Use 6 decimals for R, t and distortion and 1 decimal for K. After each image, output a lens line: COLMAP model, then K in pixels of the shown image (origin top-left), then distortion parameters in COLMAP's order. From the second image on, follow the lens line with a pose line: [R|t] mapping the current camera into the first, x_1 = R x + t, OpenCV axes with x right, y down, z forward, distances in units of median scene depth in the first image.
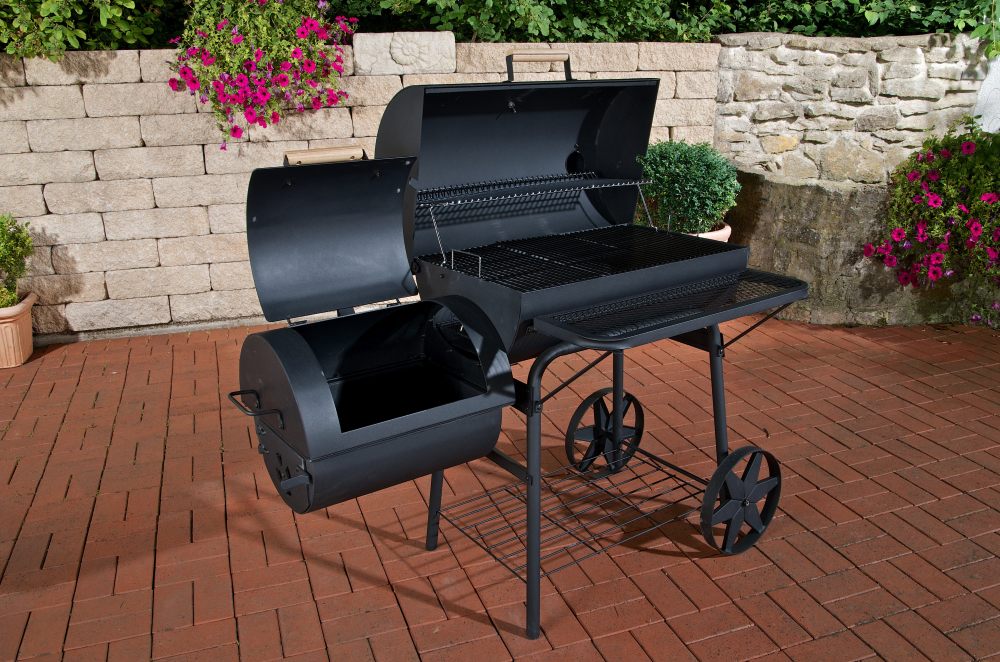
lens RADIAL K [[803.3, 0, 495.8], [0, 803.3, 335.5], [0, 0, 1]] dist [-0.088683, 0.043518]
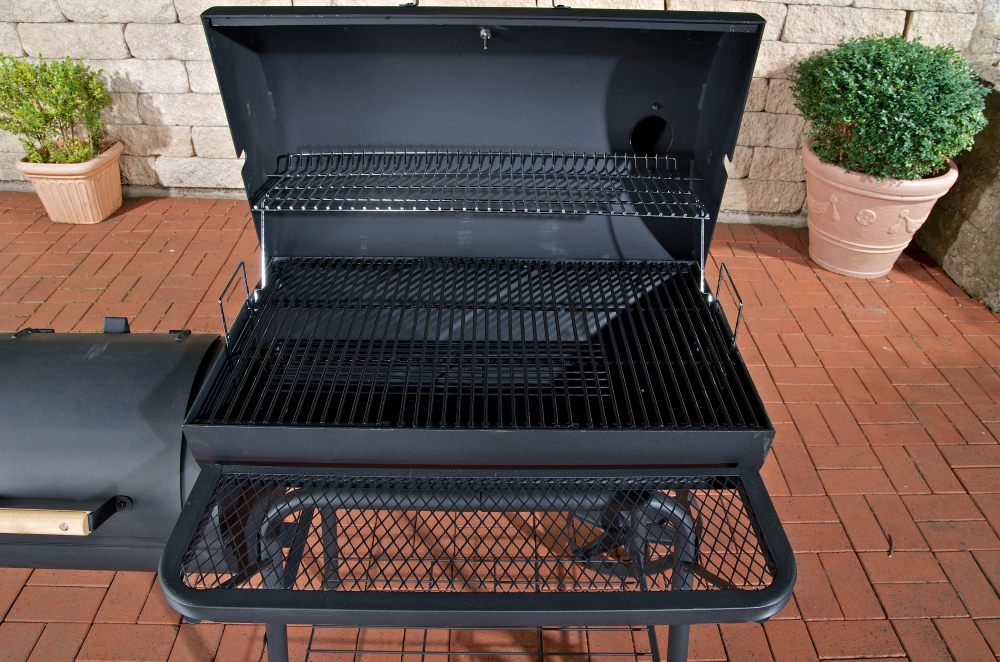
lens RADIAL K [[752.5, 0, 507.9], [0, 752.5, 333.7], [0, 0, 1]] dist [-0.098504, 0.045868]
pose [[0.949270, 0.197737, -0.244514, 0.109342], [-0.129688, 0.954527, 0.268437, -0.132575], [0.286475, -0.223108, 0.931748, 0.268923]]
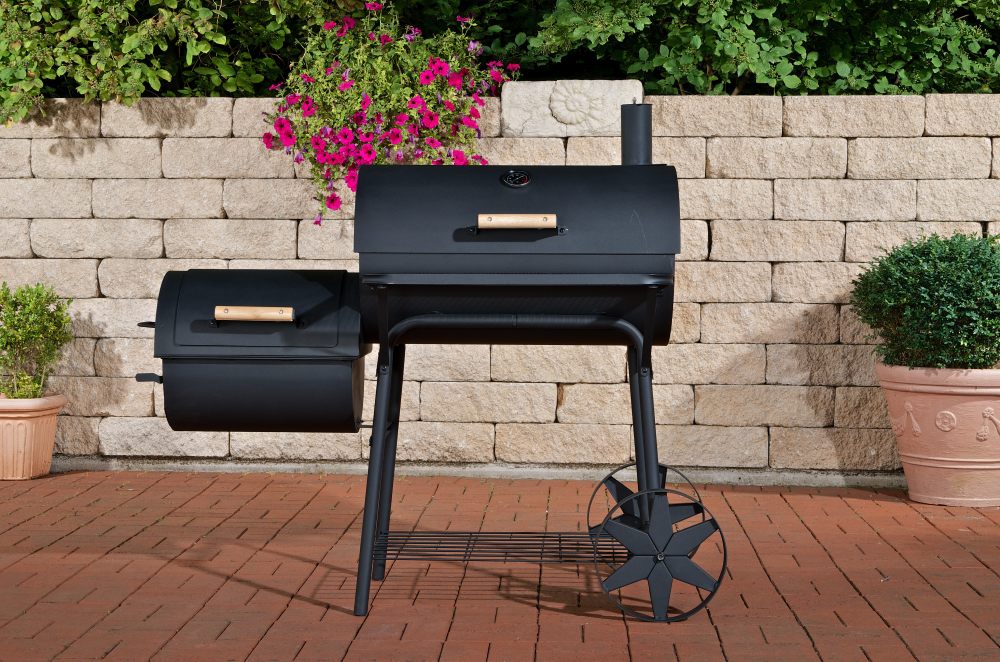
lens RADIAL K [[1737.5, 0, 505.3], [0, 1737.5, 327.4], [0, 0, 1]] dist [0.007681, 0.000000]
pose [[0.932406, 0.037406, -0.359473, 0.423576], [-0.133664, 0.959797, -0.246826, 0.245413], [0.335788, 0.278191, 0.899920, -0.407710]]
